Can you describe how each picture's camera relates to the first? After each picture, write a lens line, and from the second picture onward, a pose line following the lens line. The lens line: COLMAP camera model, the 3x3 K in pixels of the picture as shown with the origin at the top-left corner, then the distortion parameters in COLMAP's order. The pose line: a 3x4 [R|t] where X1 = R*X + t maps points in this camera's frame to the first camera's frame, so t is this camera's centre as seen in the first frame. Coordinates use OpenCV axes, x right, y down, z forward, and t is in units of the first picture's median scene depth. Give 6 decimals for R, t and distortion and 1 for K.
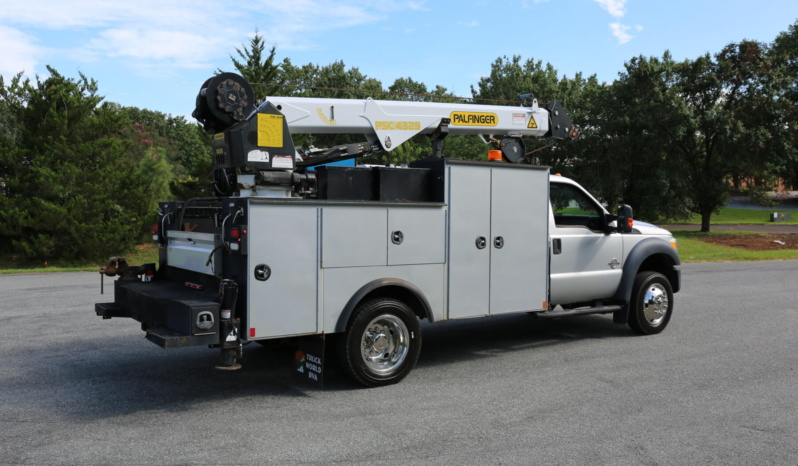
lens RADIAL K [[692.0, 0, 399.0], [0, 692.0, 233.0], [0, 0, 1]] dist [-0.073564, 0.118062]
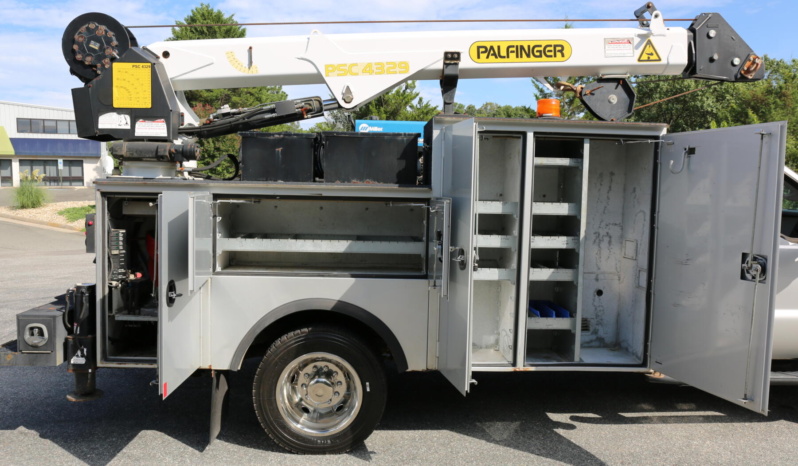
lens RADIAL K [[604.4, 0, 396.2], [0, 604.4, 232.5], [0, 0, 1]] dist [-0.093035, 0.106155]
pose [[0.844977, 0.046369, -0.532788, 0.316627], [-0.029725, 0.998766, 0.039782, -0.021201], [0.533975, -0.017778, 0.845313, 0.494349]]
